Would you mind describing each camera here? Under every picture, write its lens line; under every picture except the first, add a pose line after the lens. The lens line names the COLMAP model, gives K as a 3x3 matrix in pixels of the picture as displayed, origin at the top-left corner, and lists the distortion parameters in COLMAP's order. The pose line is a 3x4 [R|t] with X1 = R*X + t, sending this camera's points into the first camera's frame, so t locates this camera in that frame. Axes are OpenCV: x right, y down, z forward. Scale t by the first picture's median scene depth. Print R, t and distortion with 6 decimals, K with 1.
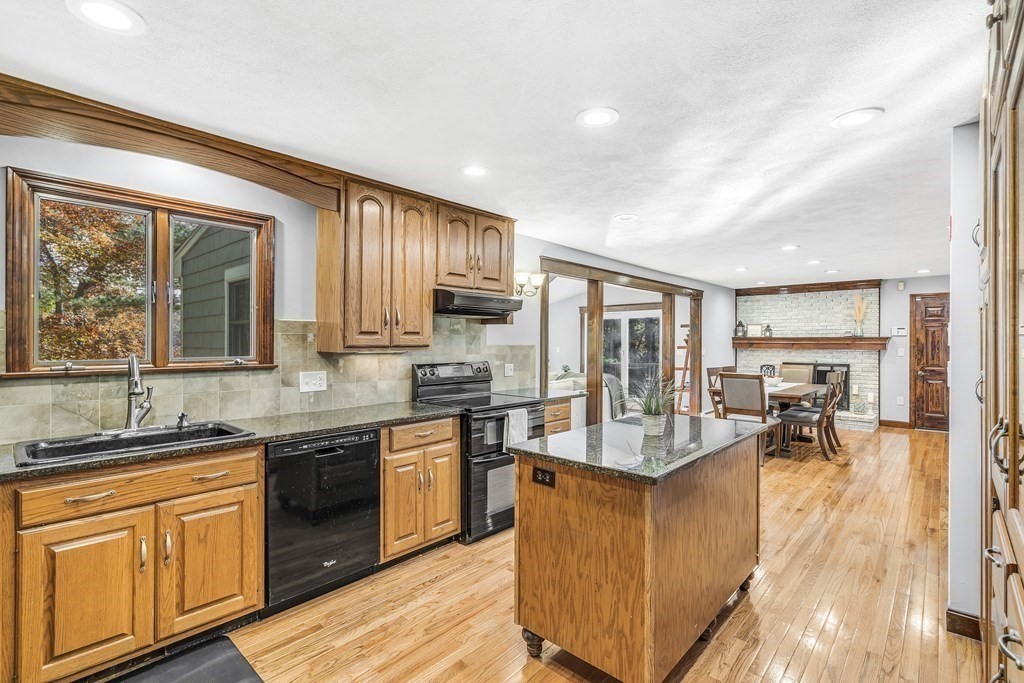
lens RADIAL K [[475.2, 0, 507.8], [0, 475.2, 341.2], [0, 0, 1]] dist [-0.006180, 0.001916]
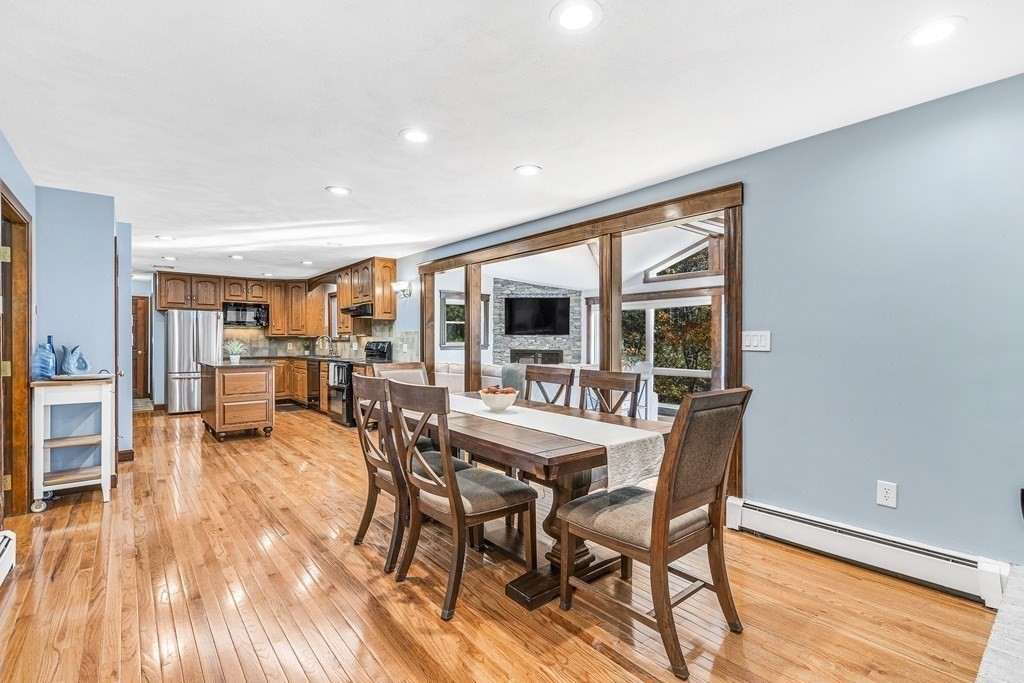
lens RADIAL K [[475.2, 0, 509.7], [0, 475.2, 345.7], [0, 0, 1]] dist [-0.006180, 0.001916]
pose [[-0.151617, 0.005630, -0.988423, 0.904404], [-0.001176, 0.999982, 0.005876, 0.027155], [0.988439, 0.002053, -0.151608, 0.973006]]
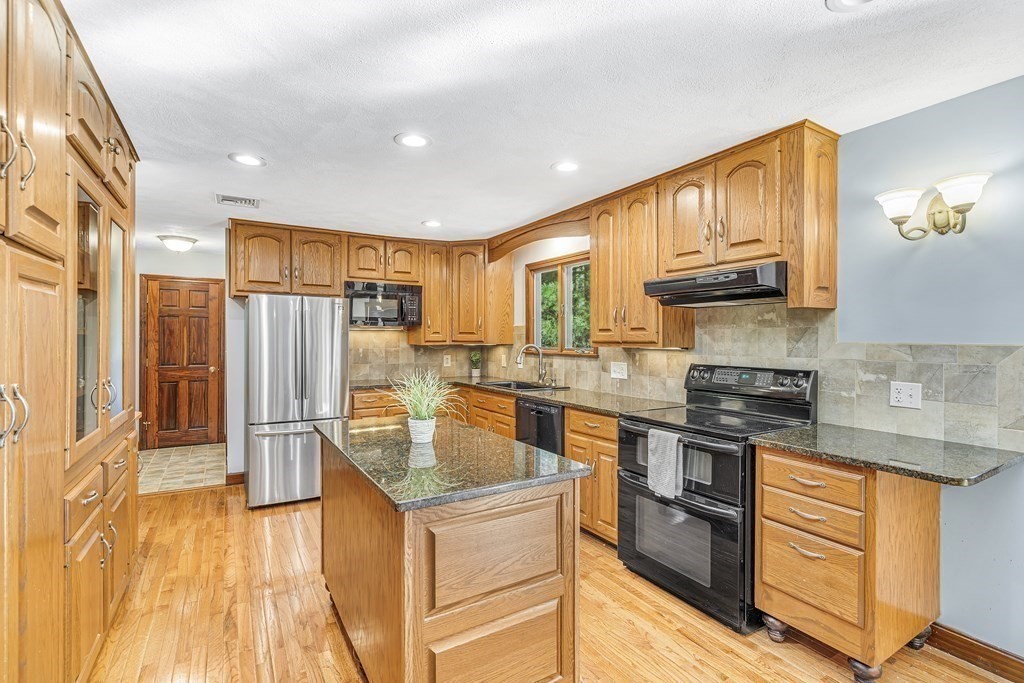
lens RADIAL K [[475.2, 0, 495.6], [0, 475.2, 334.9], [0, 0, 1]] dist [-0.006180, 0.001916]
pose [[-0.311762, -0.009075, -0.950117, 0.367447], [-0.001415, 0.999958, -0.009087, 0.002038], [0.950159, -0.001489, -0.311762, 0.462308]]
